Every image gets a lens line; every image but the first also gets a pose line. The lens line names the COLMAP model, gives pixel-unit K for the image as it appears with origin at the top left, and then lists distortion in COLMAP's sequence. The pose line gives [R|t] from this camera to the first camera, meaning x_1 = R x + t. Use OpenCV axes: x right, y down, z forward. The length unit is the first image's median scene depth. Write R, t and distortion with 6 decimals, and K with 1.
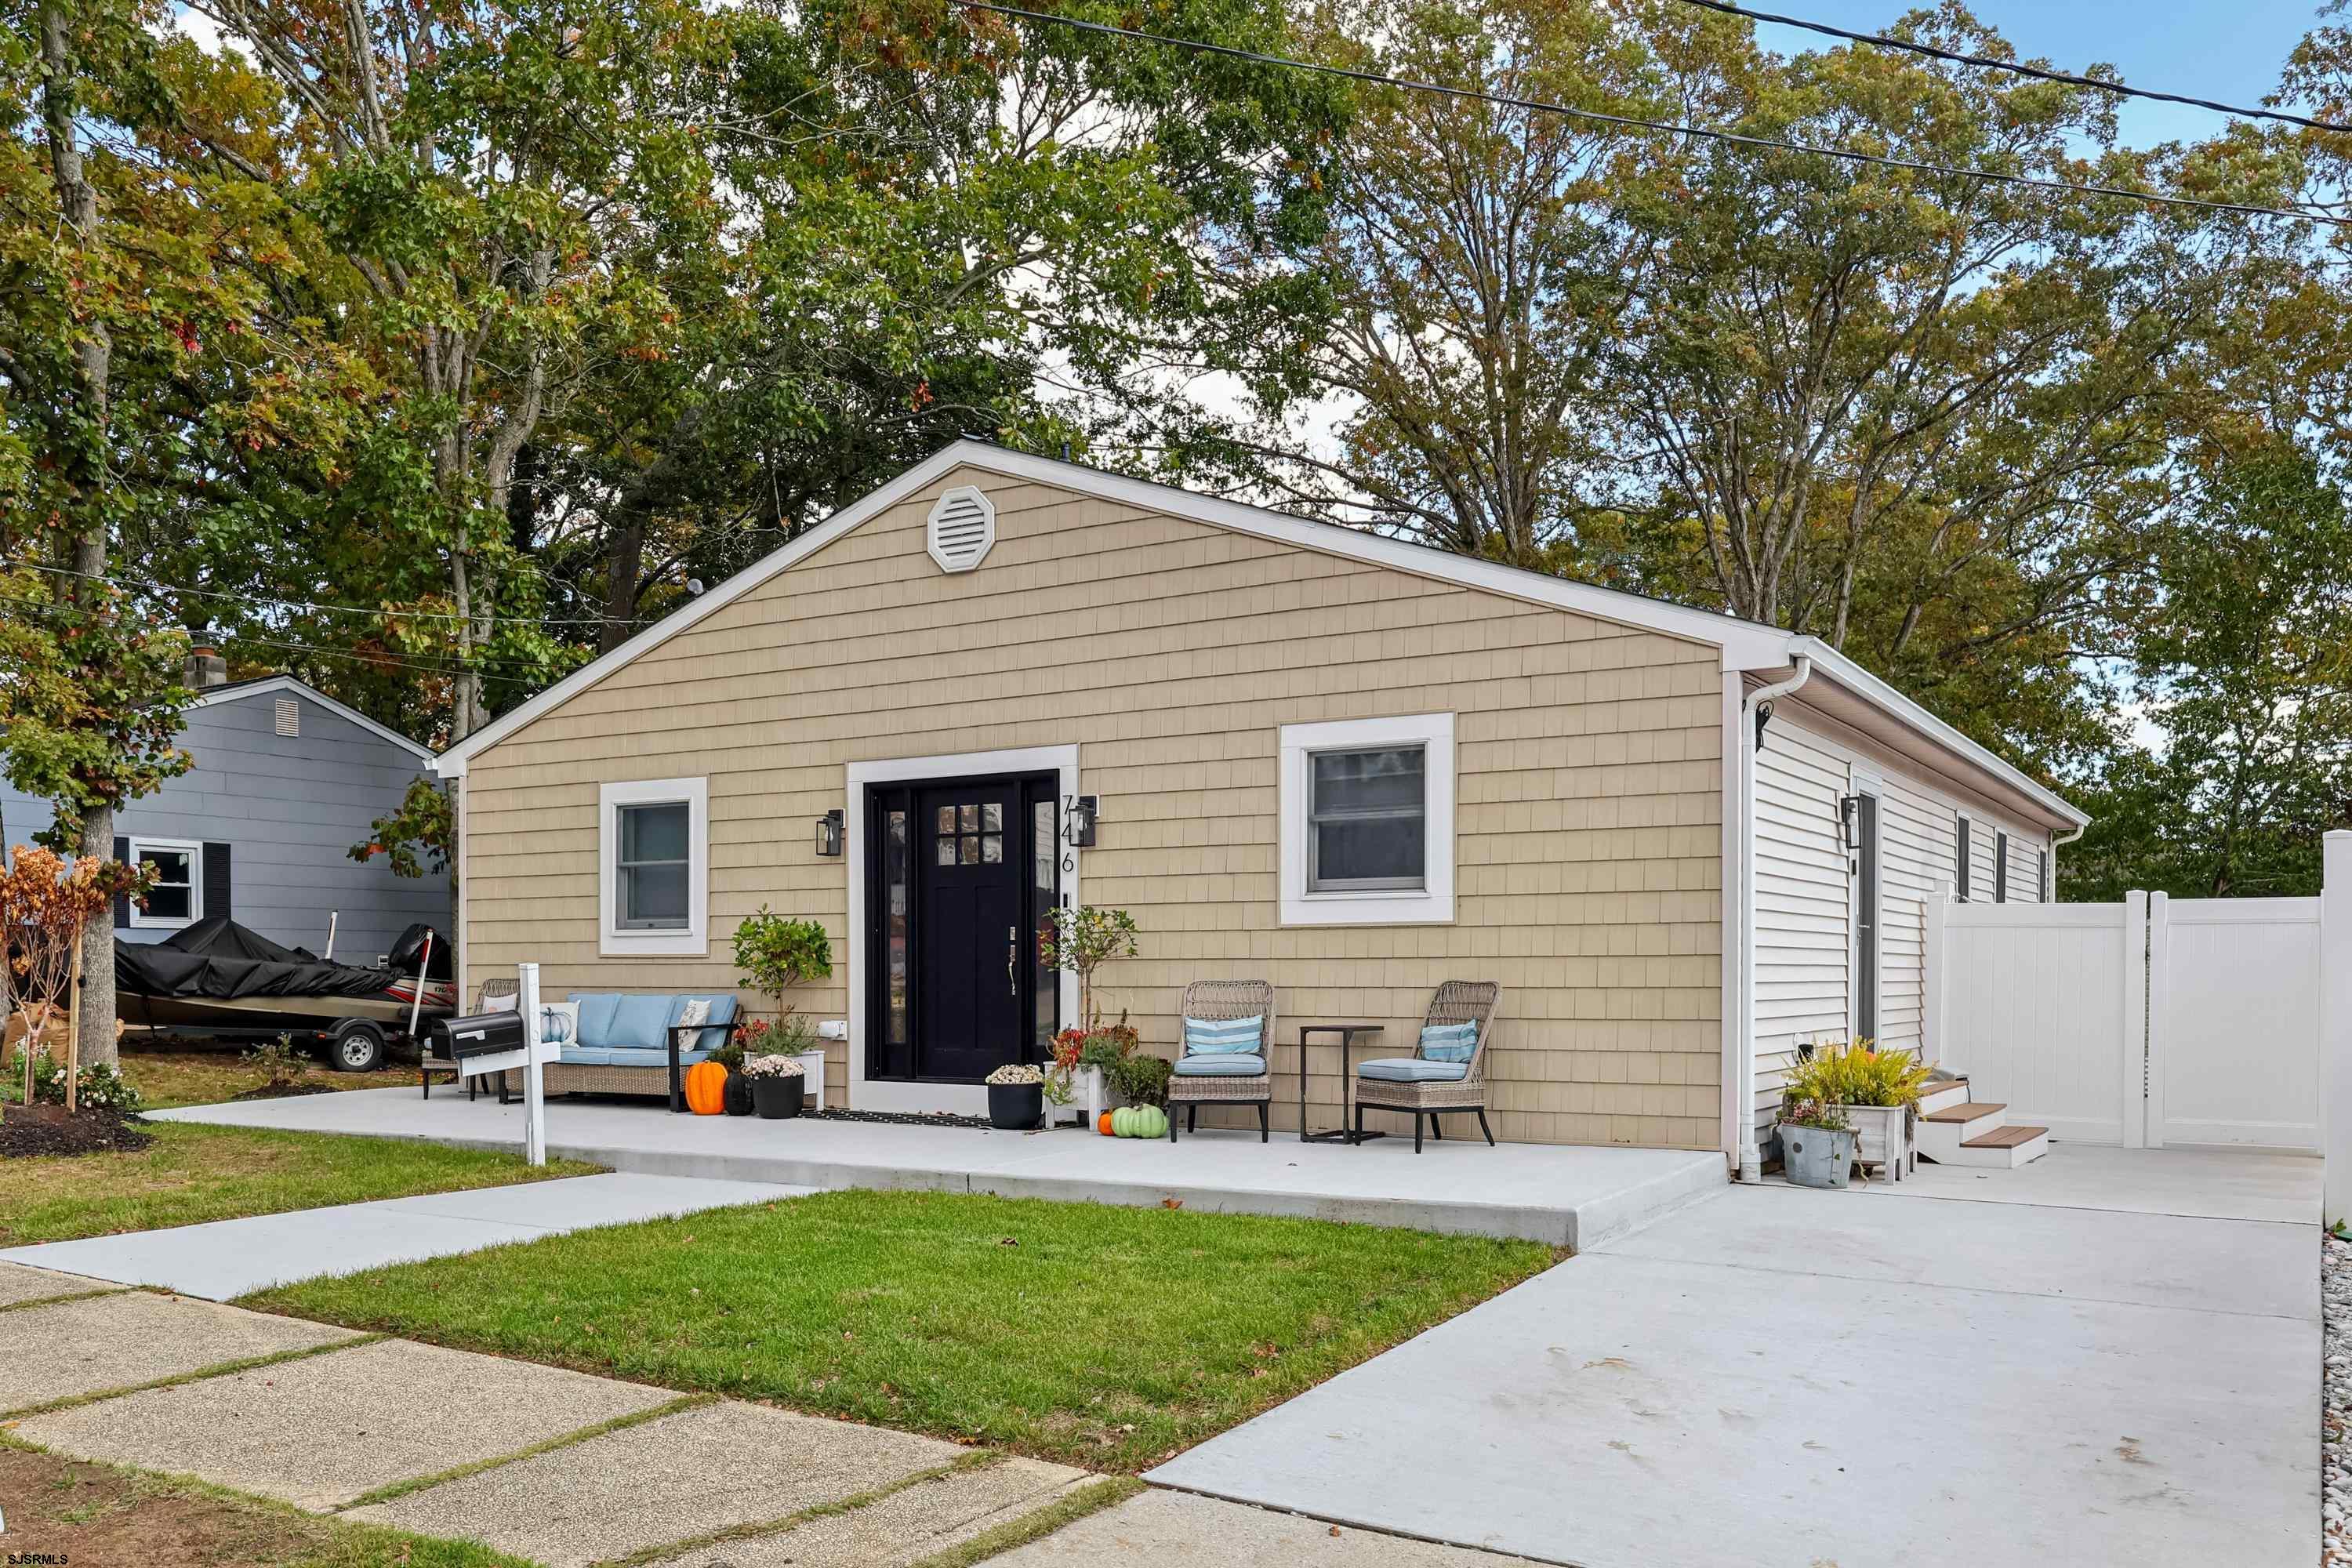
lens RADIAL K [[1939.3, 0, 1021.6], [0, 1939.3, 786.3], [0, 0, 1]] dist [0.005185, 0.002006]
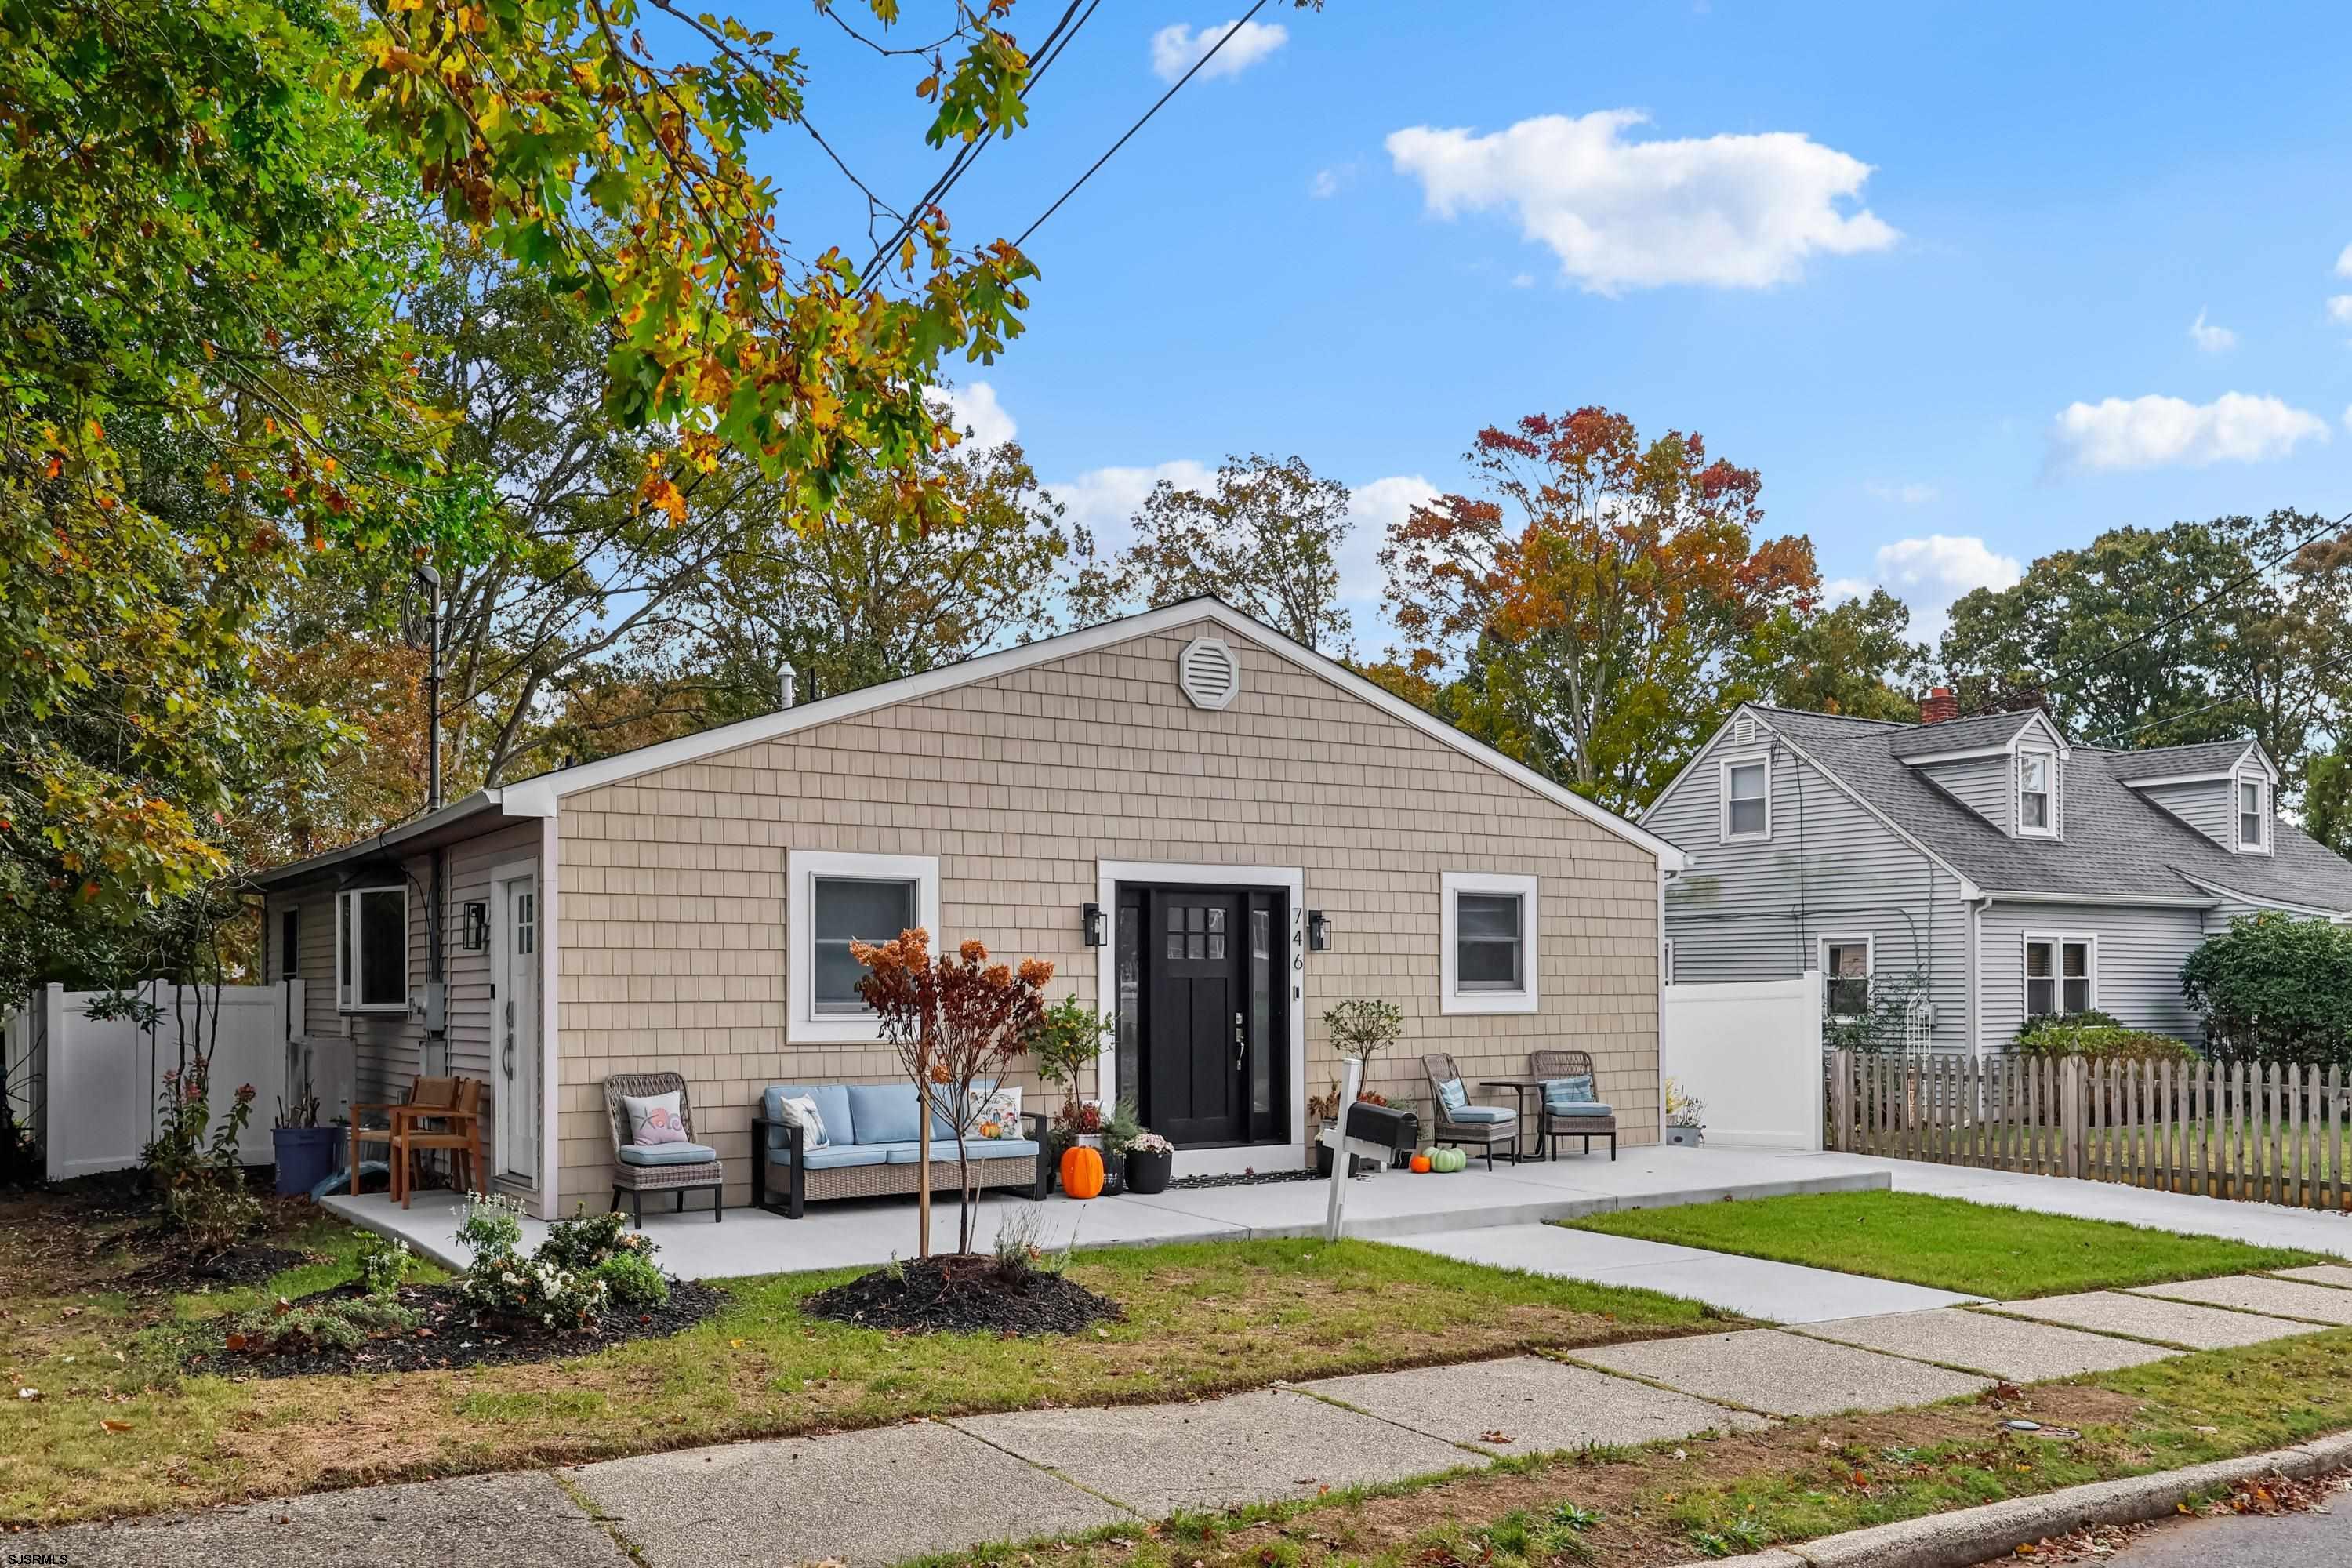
lens RADIAL K [[1939.3, 0, 1021.6], [0, 1939.3, 786.3], [0, 0, 1]] dist [0.005185, 0.002006]
pose [[0.416244, 0.112426, 0.902276, -1.186178], [-0.067454, 0.993410, -0.092663, 0.054532], [-0.906748, -0.022291, 0.421084, 0.635343]]
